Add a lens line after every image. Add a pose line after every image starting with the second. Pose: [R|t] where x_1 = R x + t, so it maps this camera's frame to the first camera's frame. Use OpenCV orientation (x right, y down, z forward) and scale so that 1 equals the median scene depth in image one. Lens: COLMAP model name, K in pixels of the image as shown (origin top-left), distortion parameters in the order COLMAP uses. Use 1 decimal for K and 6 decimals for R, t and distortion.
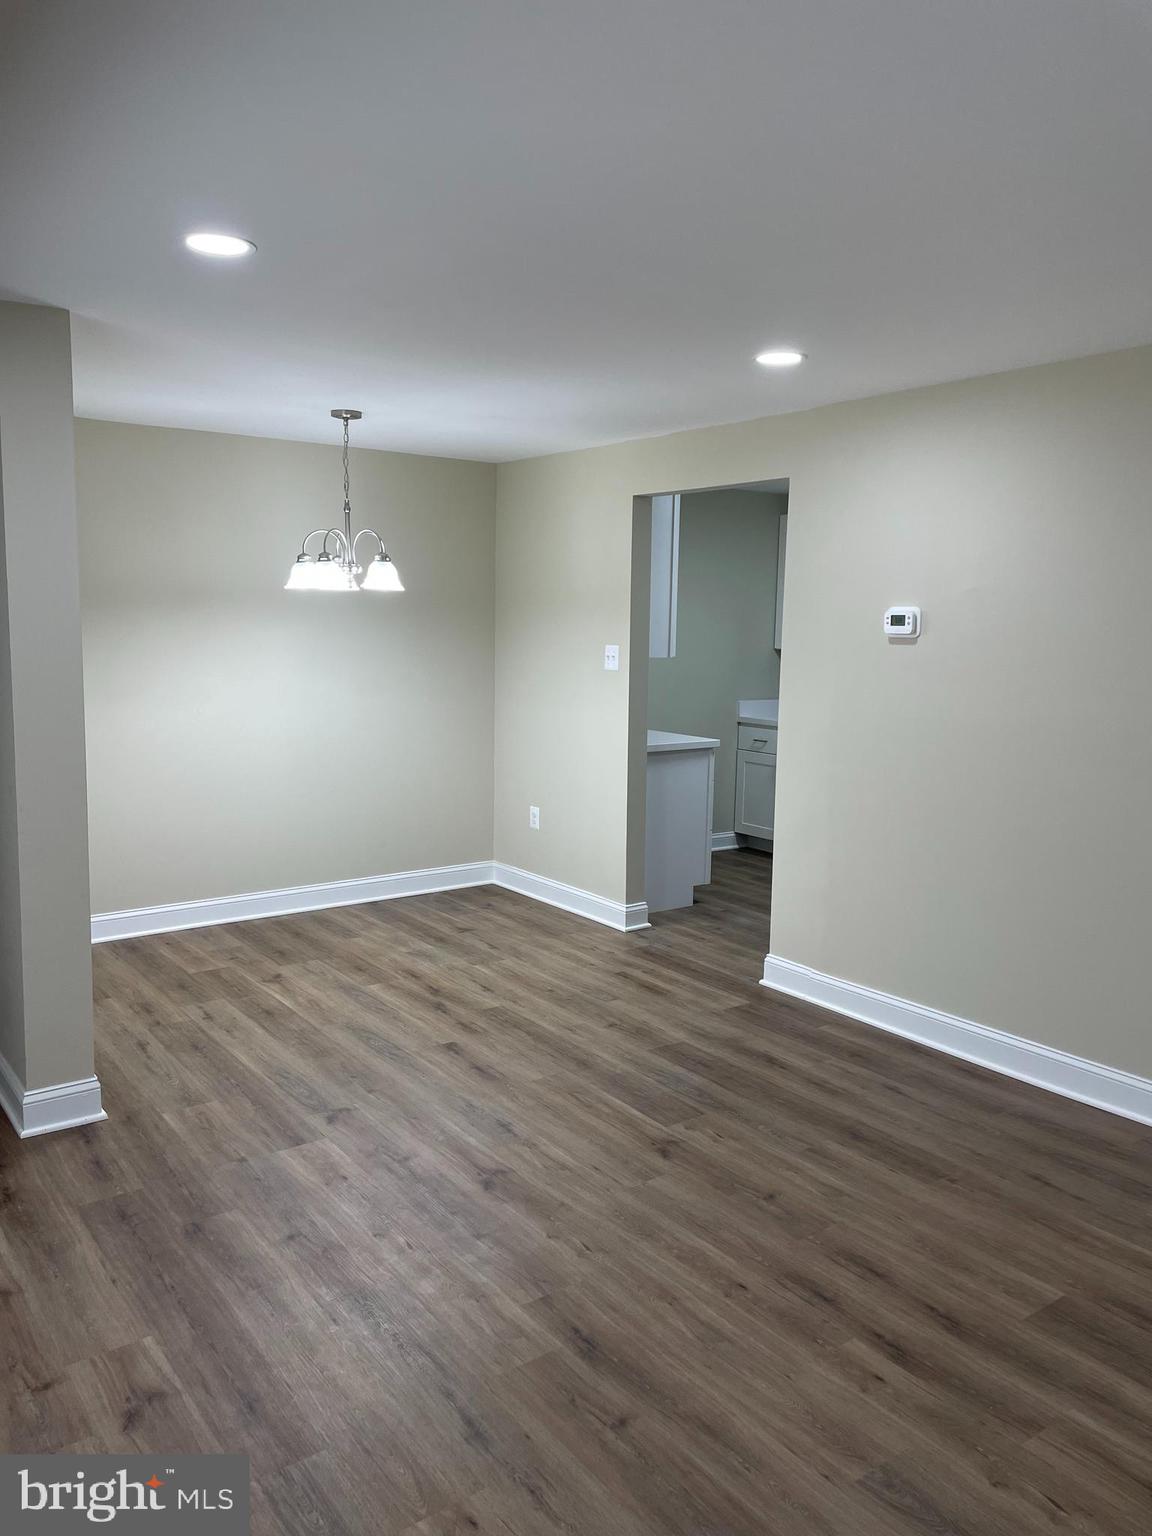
lens RADIAL K [[1157.2, 0, 552.7], [0, 1157.2, 758.7], [0, 0, 1]] dist [0.090586, -0.121073]
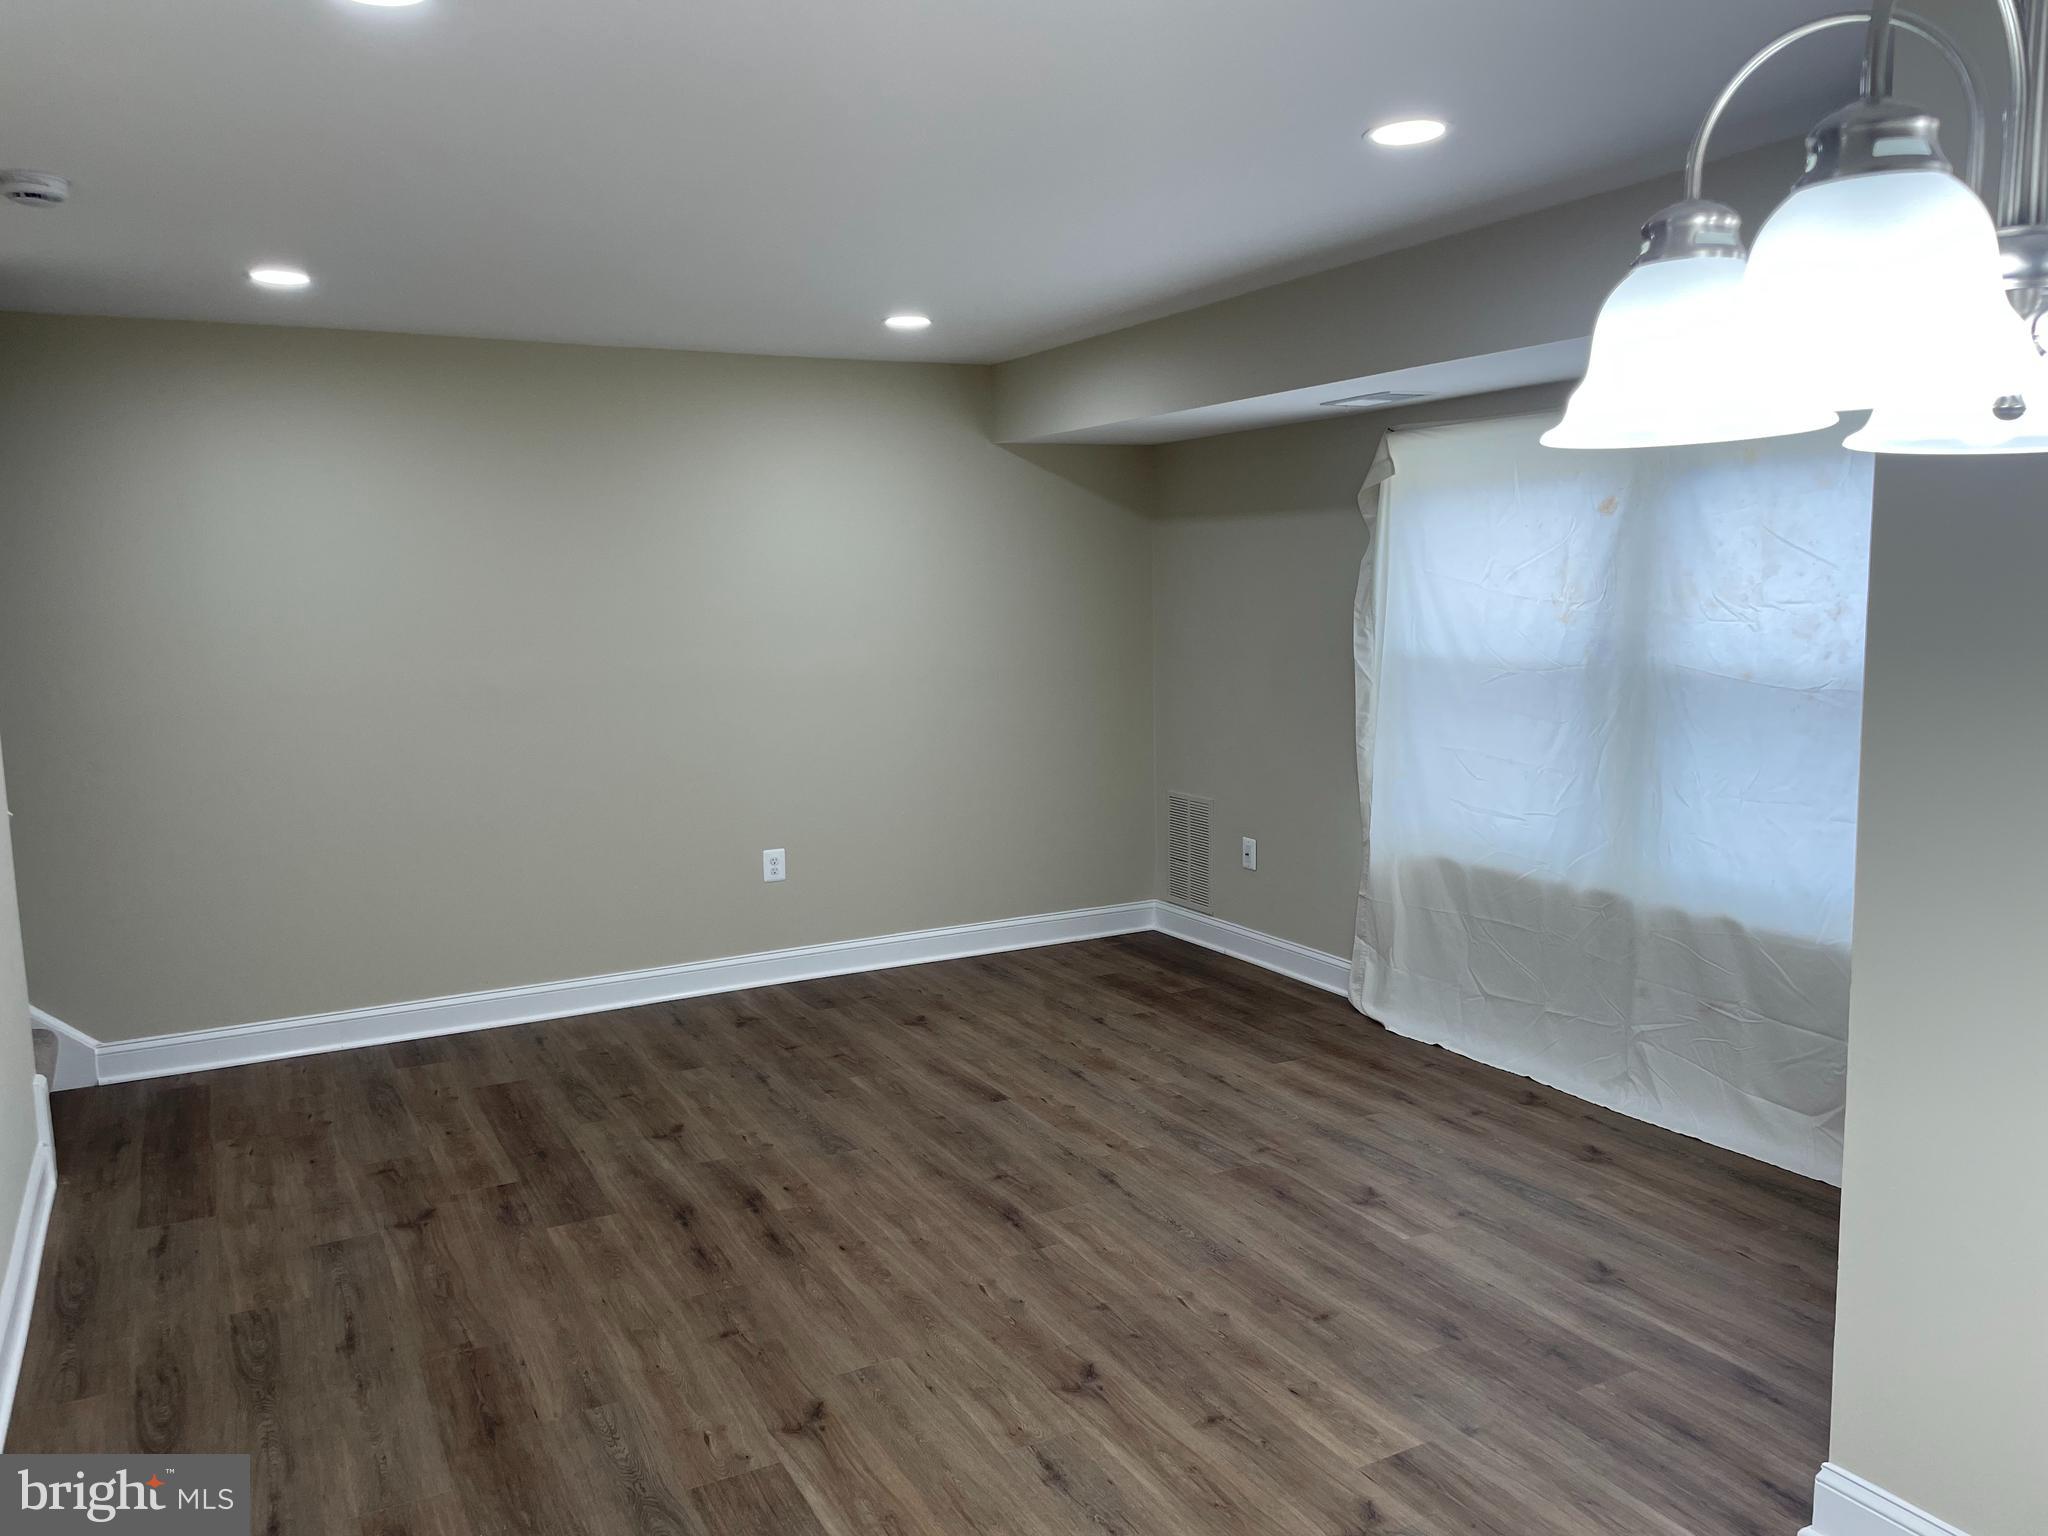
lens RADIAL K [[1542.9, 0, 1020.2], [0, 1542.9, 772.4], [0, 0, 1]] dist [0.090586, -0.121073]
pose [[-0.992036, -0.010114, 0.125547, -0.114470], [0.022164, 0.967200, 0.253049, -0.208968], [-0.123988, 0.253816, -0.959273, 1.610938]]
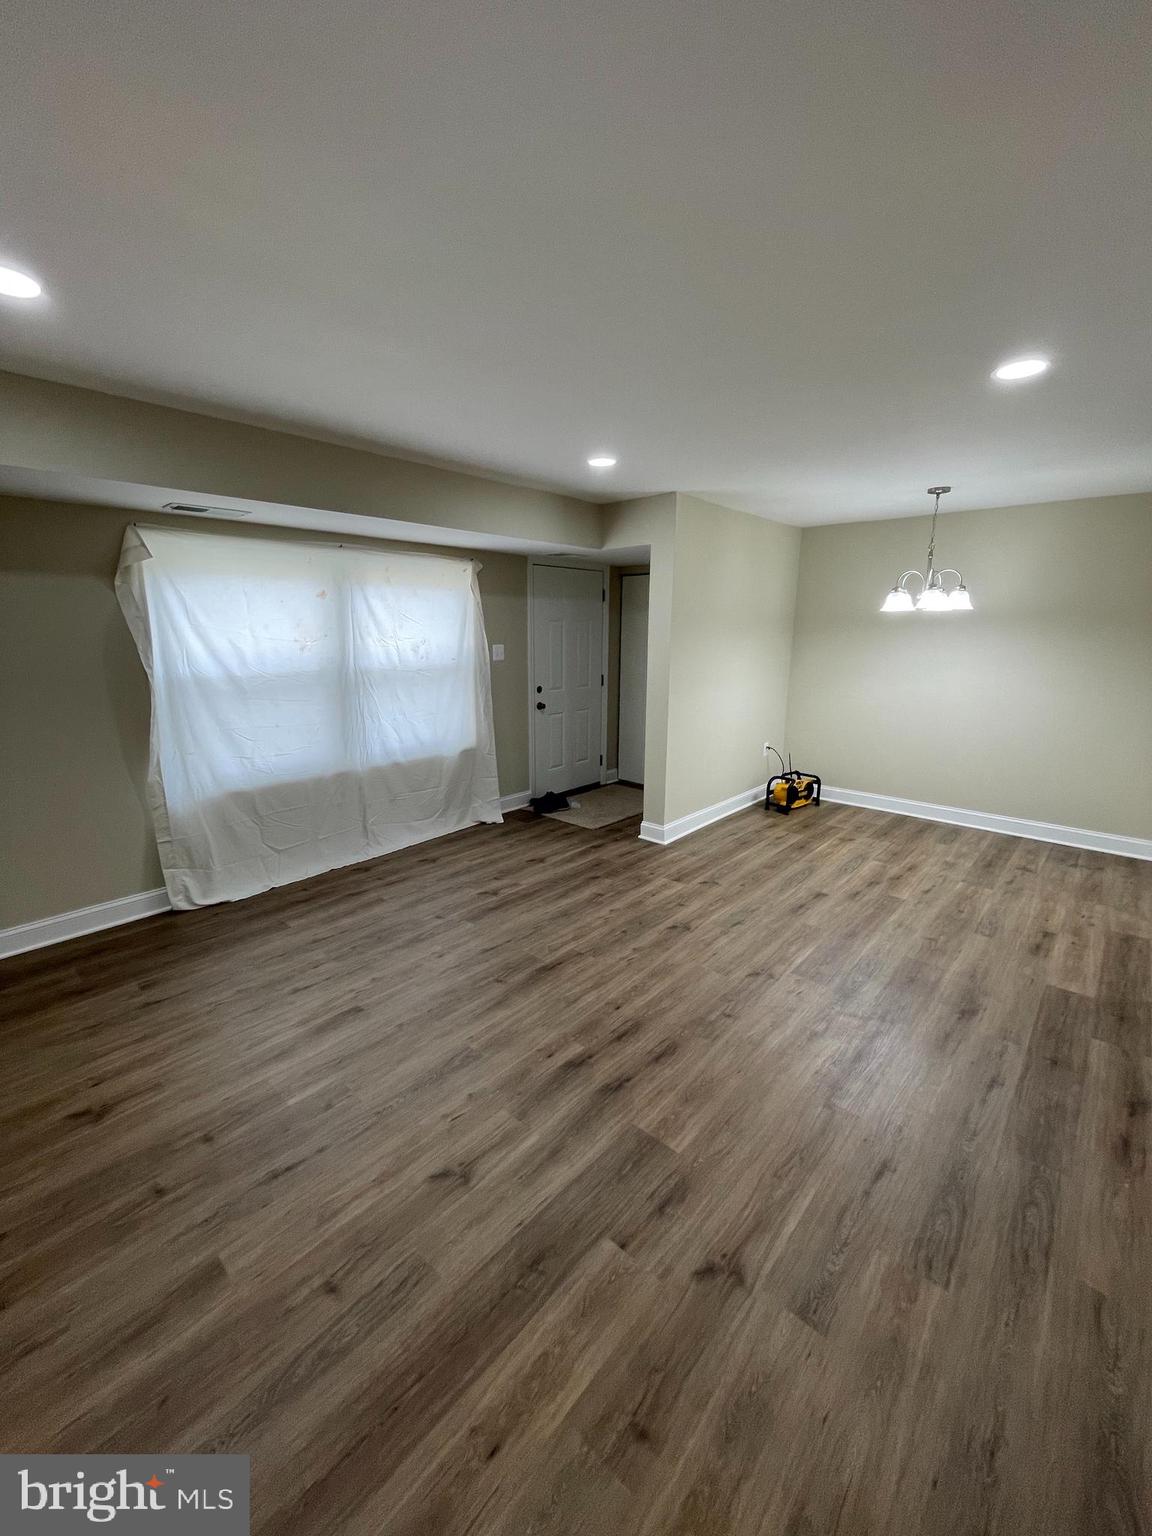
lens RADIAL K [[610.2, 0, 576.0], [0, 610.2, 768.0], [0, 0, 1]] dist [0.000142, -0.000120]
pose [[0.219622, 0.209628, -0.952797, 0.708697], [-0.122313, 0.974852, 0.186287, -0.050459], [0.967887, 0.075626, 0.239739, 0.515493]]
